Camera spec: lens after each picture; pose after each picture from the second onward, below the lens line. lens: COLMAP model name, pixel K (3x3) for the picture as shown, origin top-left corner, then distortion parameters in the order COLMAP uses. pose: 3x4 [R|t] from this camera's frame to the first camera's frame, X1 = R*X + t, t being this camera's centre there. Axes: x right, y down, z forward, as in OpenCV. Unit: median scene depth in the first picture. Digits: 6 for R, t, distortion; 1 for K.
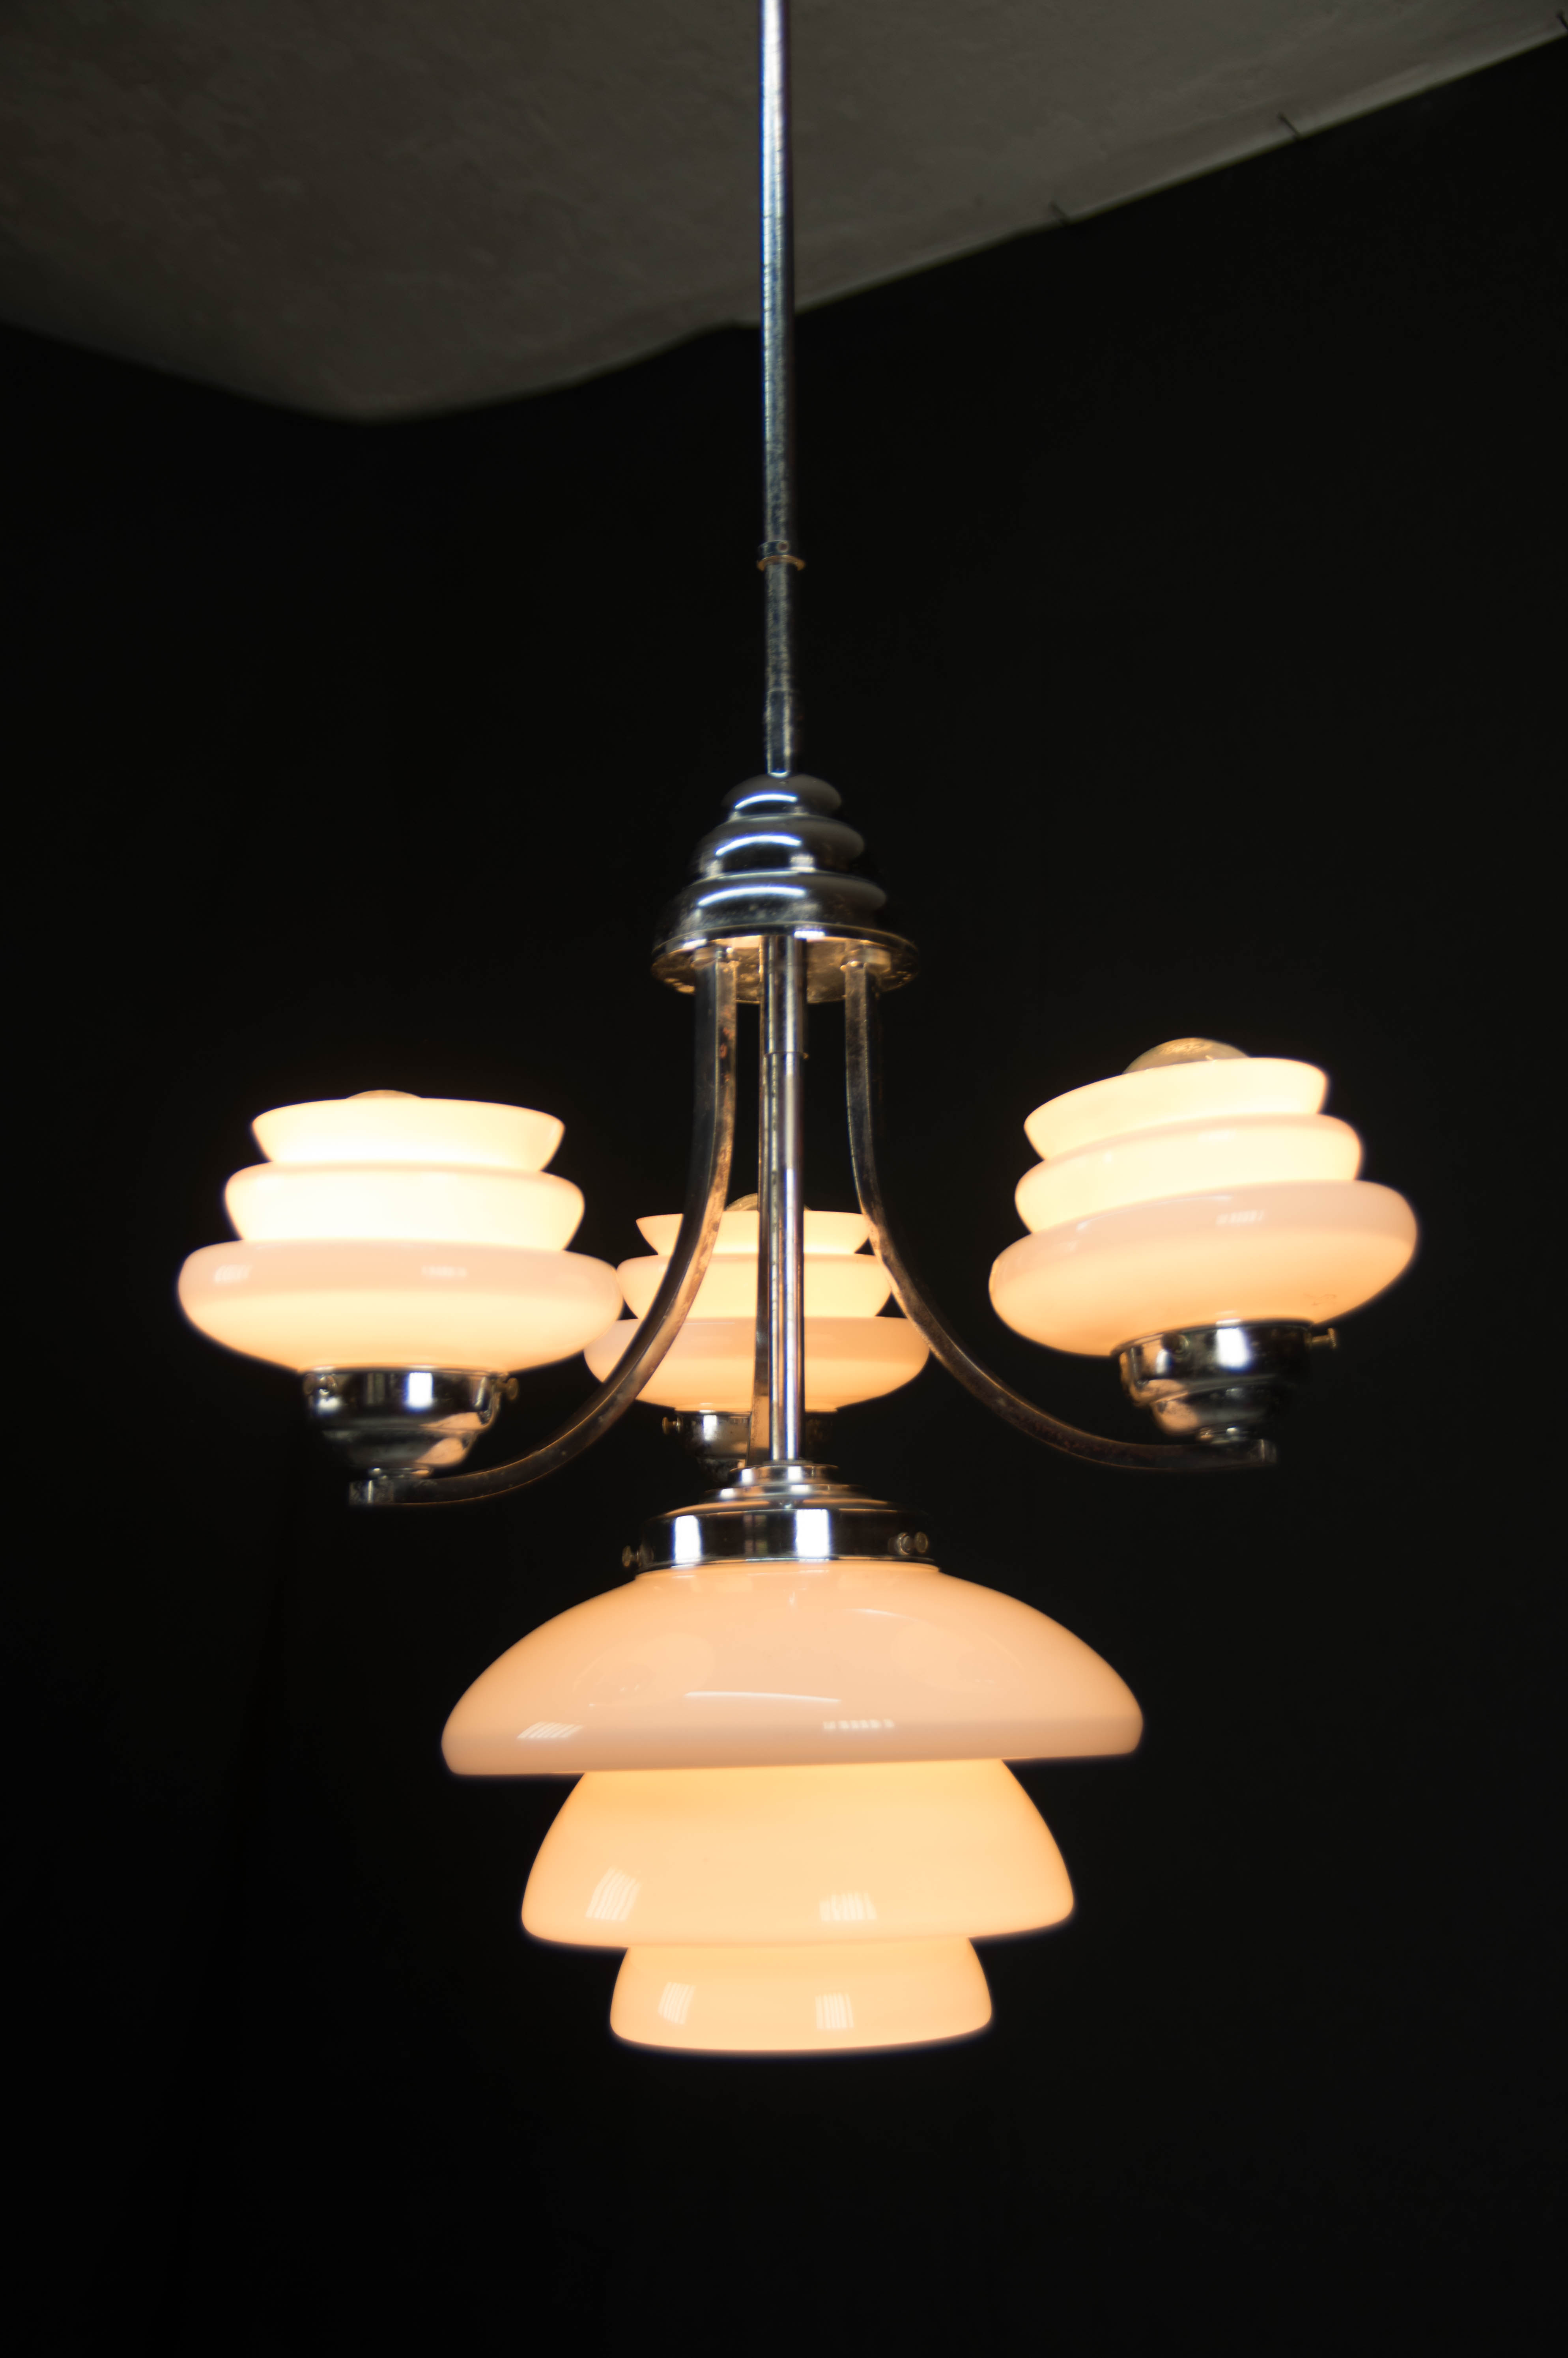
lens RADIAL K [[2939.6, 0, 779.7], [0, 2939.6, 1243.9], [0, 0, 1]] dist [0.015279, 0.000000]
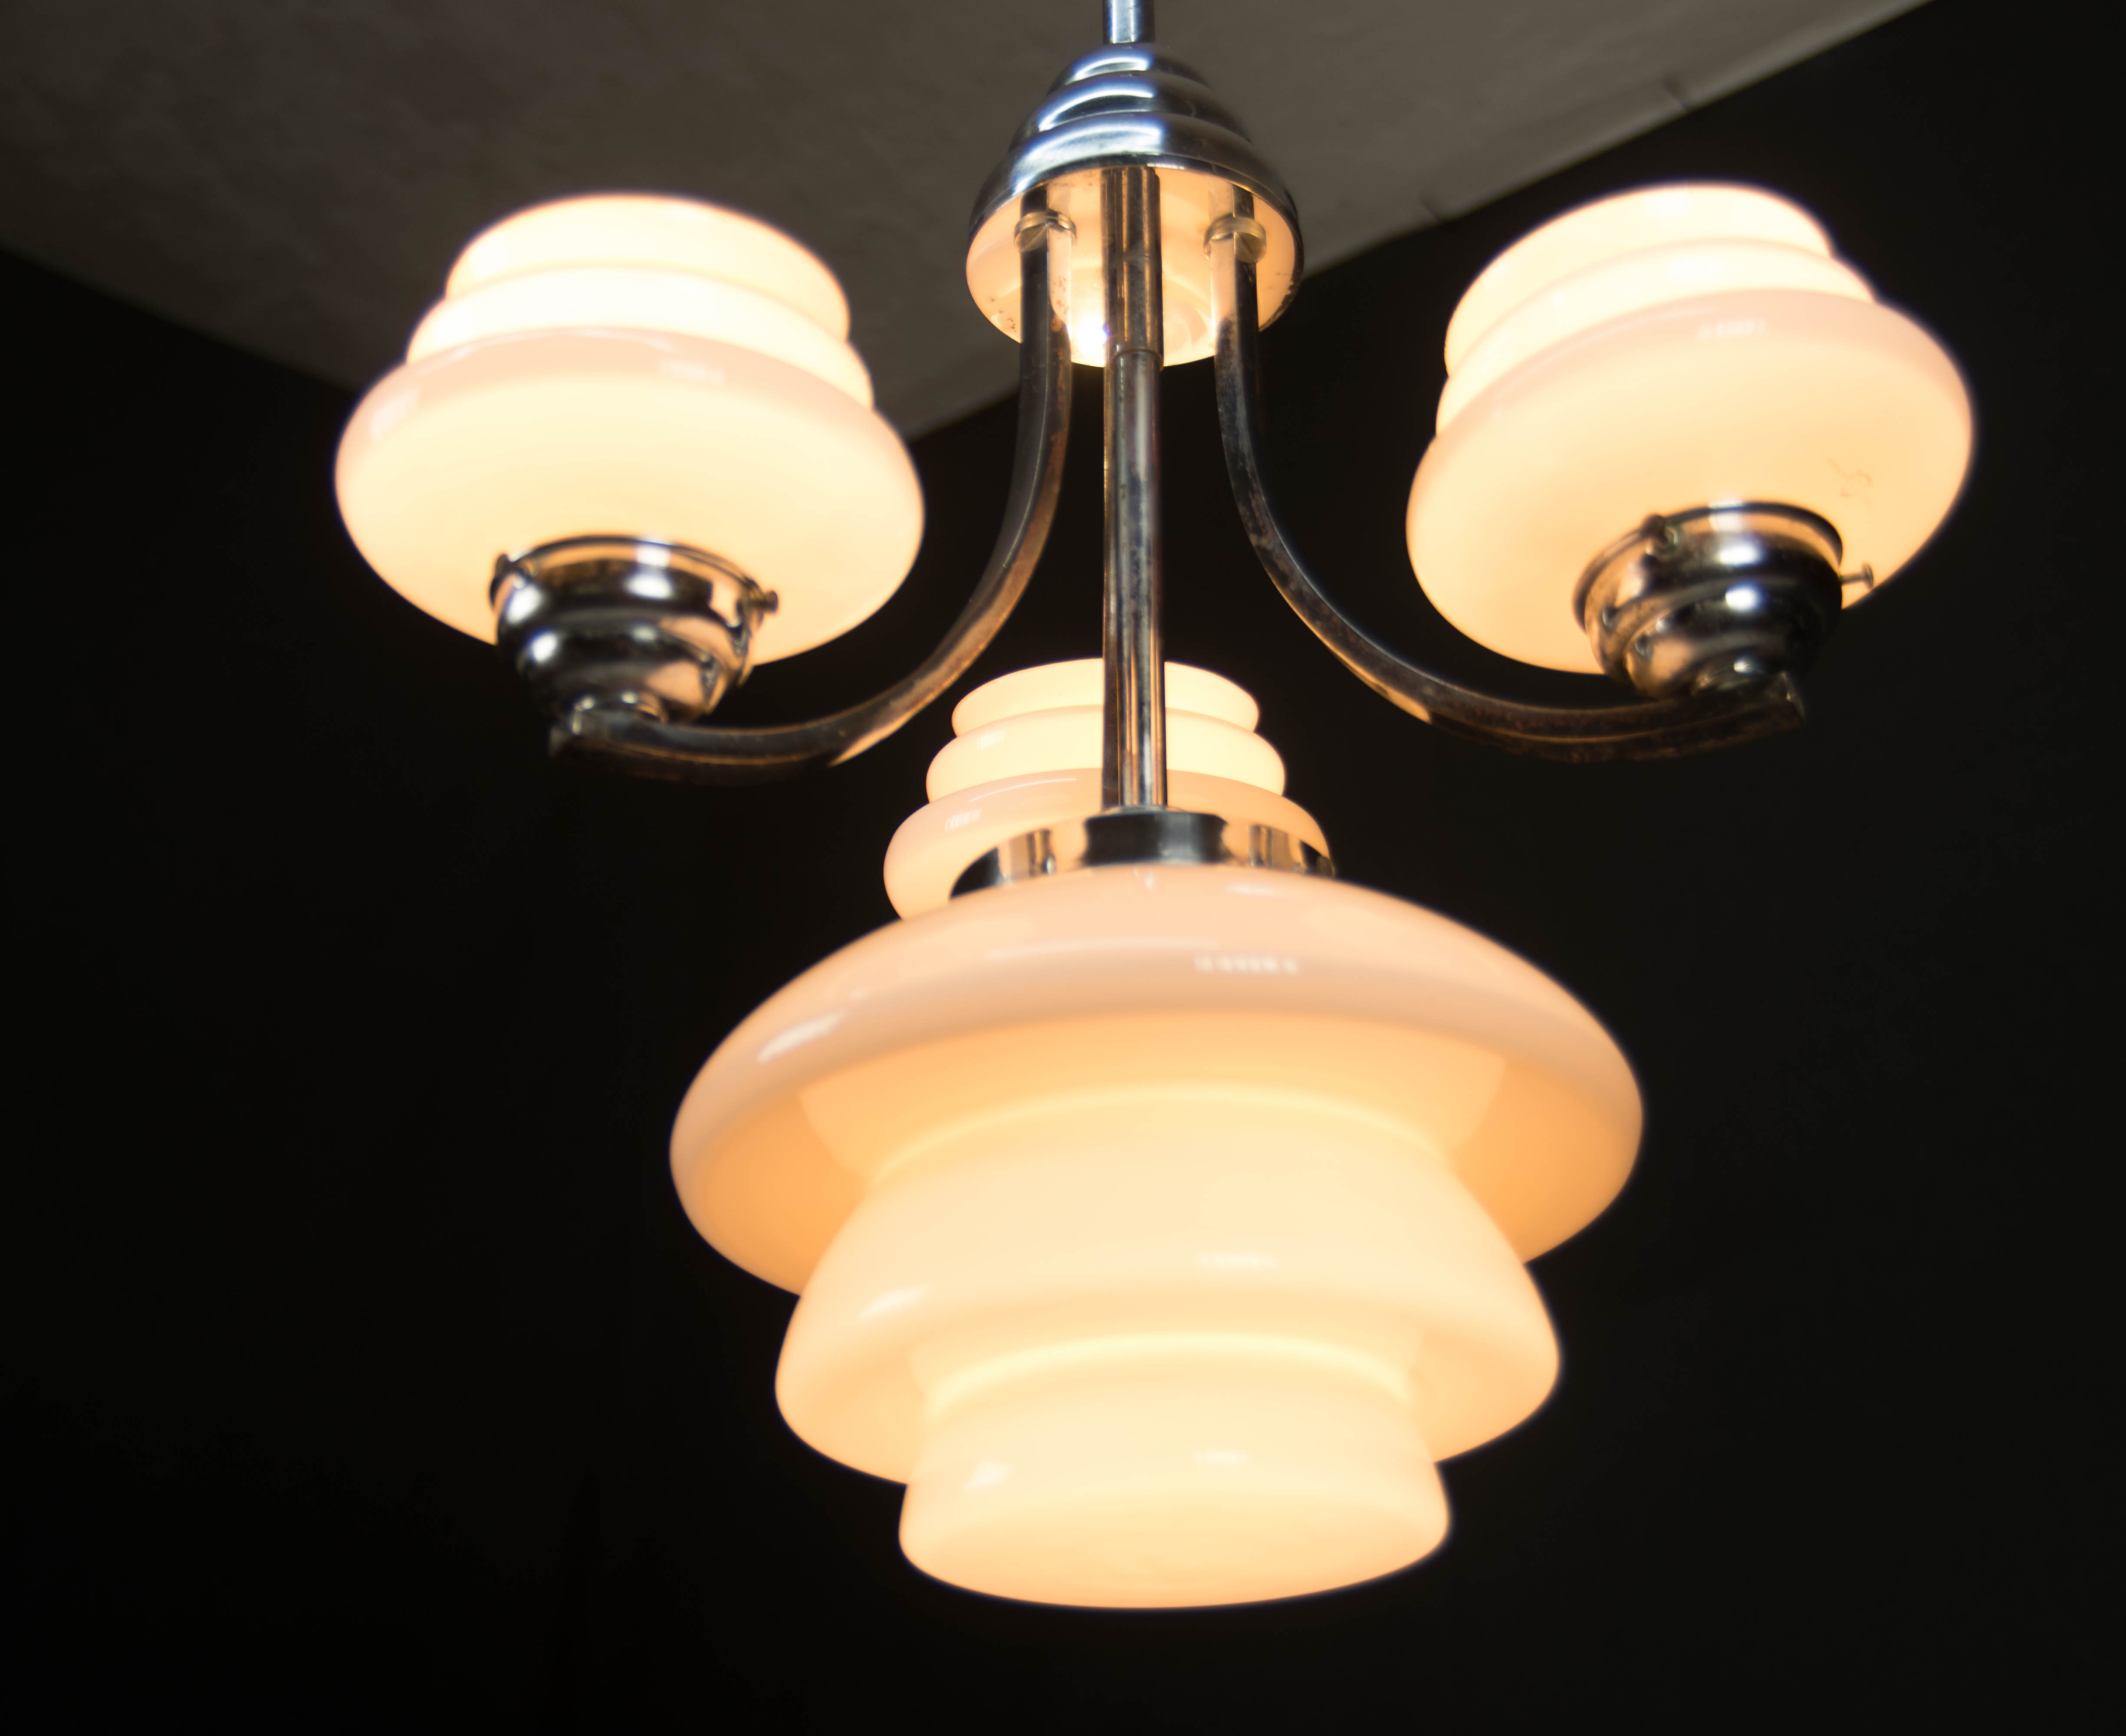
lens RADIAL K [[3185.5, 0, 1058.5], [0, 3185.5, 869.6], [0, 0, 1]] dist [0.006758, 0.000000]
pose [[0.999539, -0.015150, -0.026306, 0.001838], [0.006583, 0.954121, -0.299350, 0.342805], [0.029634, 0.299039, 0.953781, 0.239131]]
